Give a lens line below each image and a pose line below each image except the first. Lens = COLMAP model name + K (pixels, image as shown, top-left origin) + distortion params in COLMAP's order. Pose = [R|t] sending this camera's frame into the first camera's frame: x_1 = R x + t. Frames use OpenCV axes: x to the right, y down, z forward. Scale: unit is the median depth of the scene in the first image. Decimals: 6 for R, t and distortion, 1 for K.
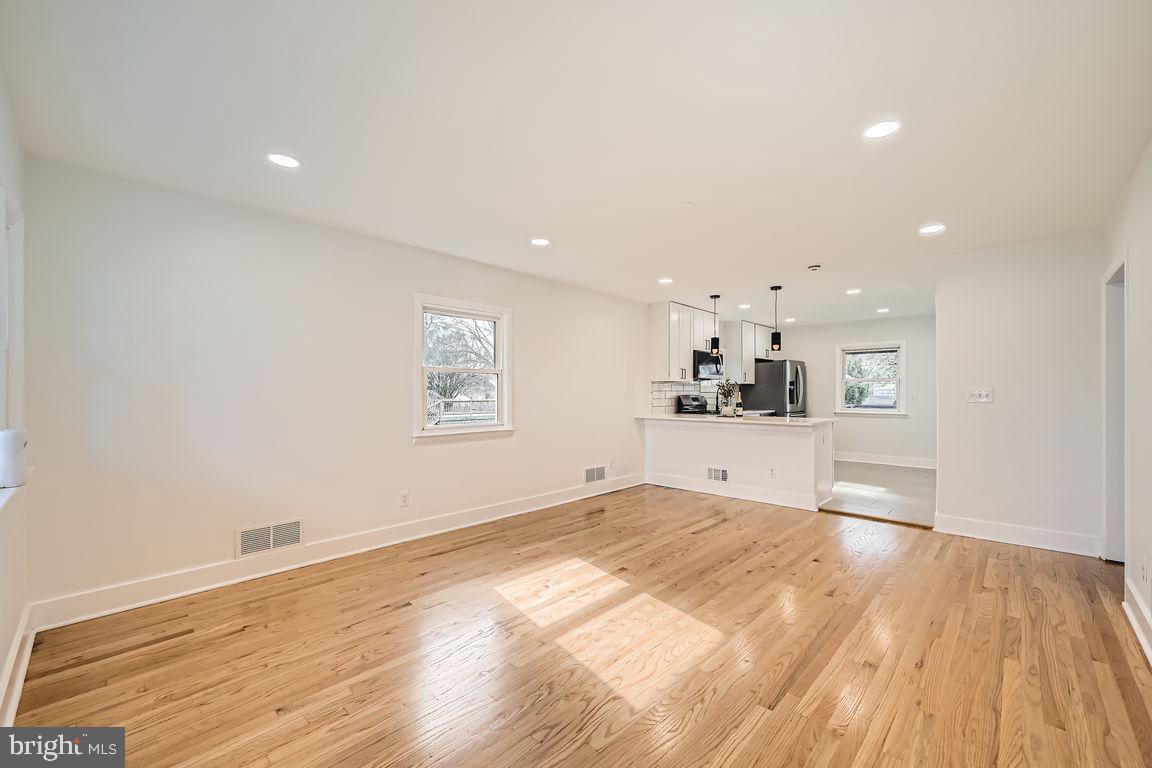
lens RADIAL K [[455.3, 0, 574.8], [0, 455.3, 392.1], [0, 0, 1]] dist [-0.001202, 0.001186]
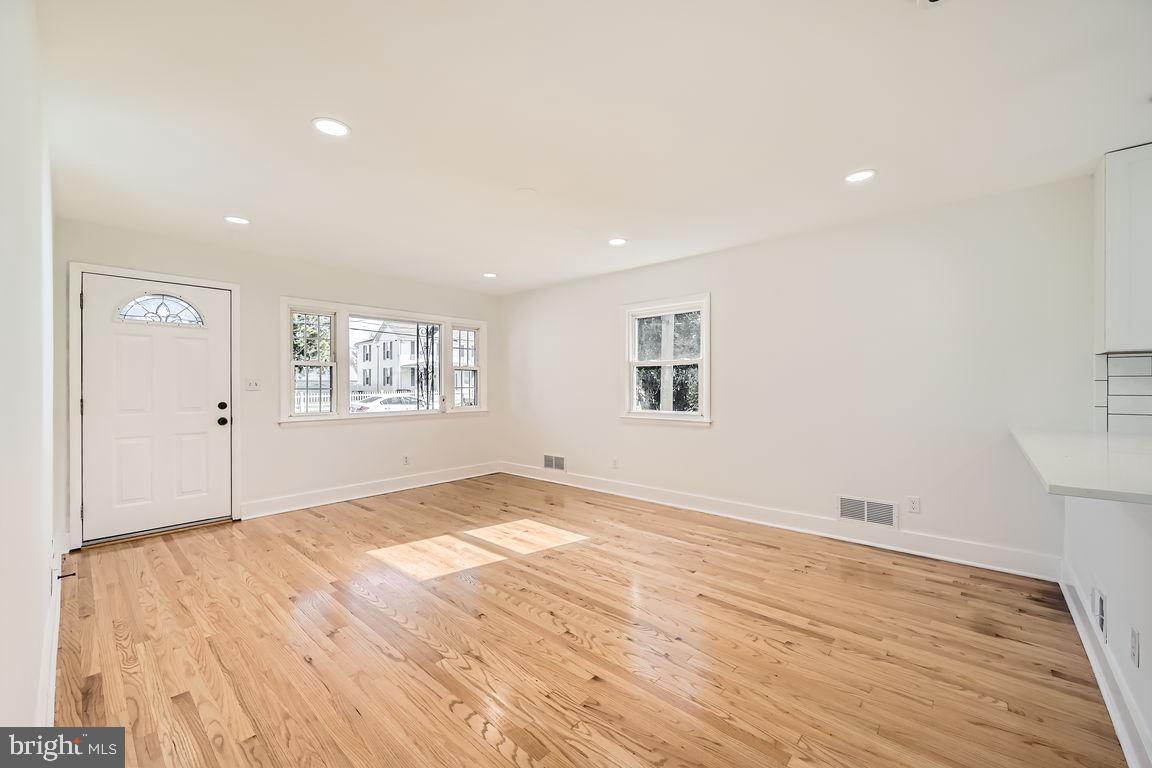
lens RADIAL K [[455.3, 0, 576.4], [0, 455.3, 389.5], [0, 0, 1]] dist [-0.001202, 0.001186]
pose [[0.042501, 0.010874, -0.999037, 1.121275], [0.005305, 0.999924, 0.011109, 0.006609], [0.999082, -0.005772, 0.042441, 0.984073]]
